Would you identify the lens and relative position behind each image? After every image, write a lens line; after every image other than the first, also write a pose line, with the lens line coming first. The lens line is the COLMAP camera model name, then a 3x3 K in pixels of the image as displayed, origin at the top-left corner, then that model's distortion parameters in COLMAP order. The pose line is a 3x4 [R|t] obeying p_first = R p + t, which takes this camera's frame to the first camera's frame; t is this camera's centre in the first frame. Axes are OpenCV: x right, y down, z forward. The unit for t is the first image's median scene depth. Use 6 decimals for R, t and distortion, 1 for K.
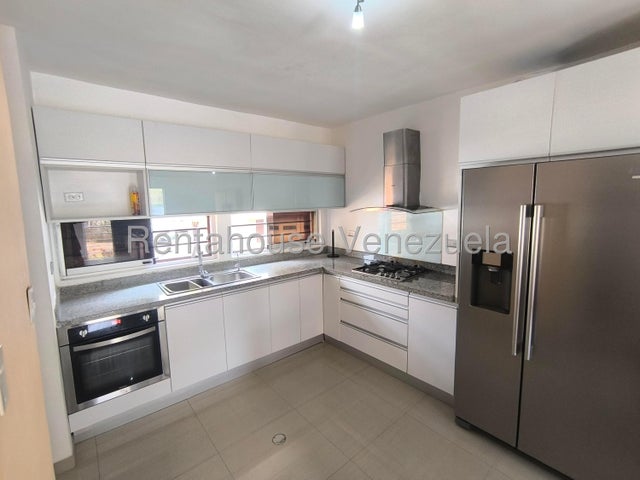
lens RADIAL K [[292.0, 0, 323.5], [0, 292.0, 237.5], [0, 0, 1]] dist [-0.023013, 0.006662]
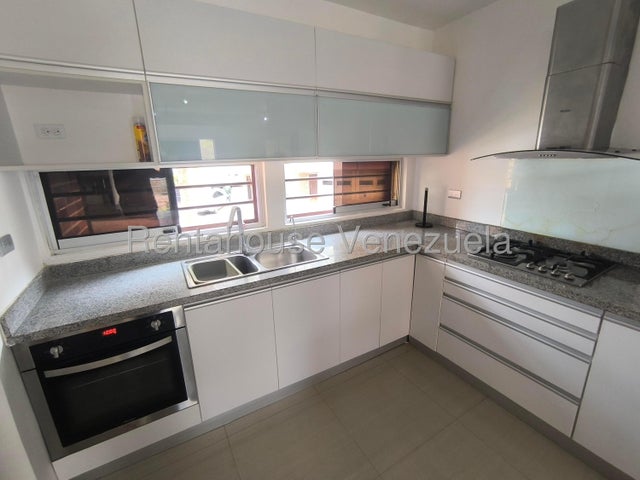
lens RADIAL K [[292.0, 0, 320.5], [0, 292.0, 235.9], [0, 0, 1]] dist [-0.023013, 0.006662]
pose [[0.983159, 0.046195, -0.176820, -0.116187], [-0.020092, 0.988983, 0.146660, -0.012810], [0.181646, -0.140637, 0.973255, 0.360257]]
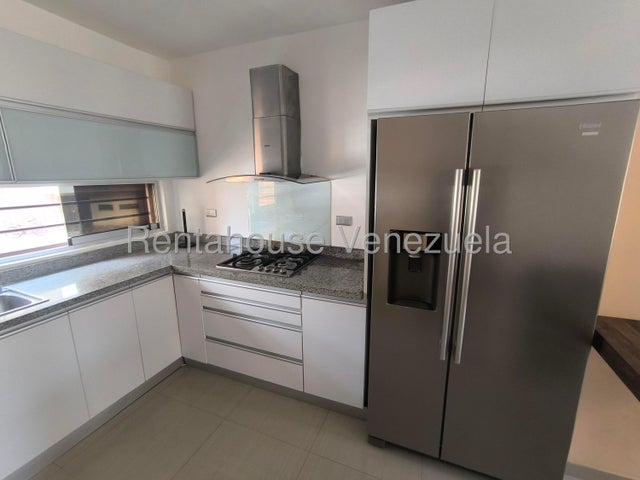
lens RADIAL K [[292.0, 0, 322.7], [0, 292.0, 235.9], [0, 0, 1]] dist [-0.023013, 0.006662]
pose [[0.892528, -0.081918, 0.443491, 0.021119], [0.045133, 0.994653, 0.092893, -0.015625], [-0.448729, -0.062893, 0.891452, 0.282064]]
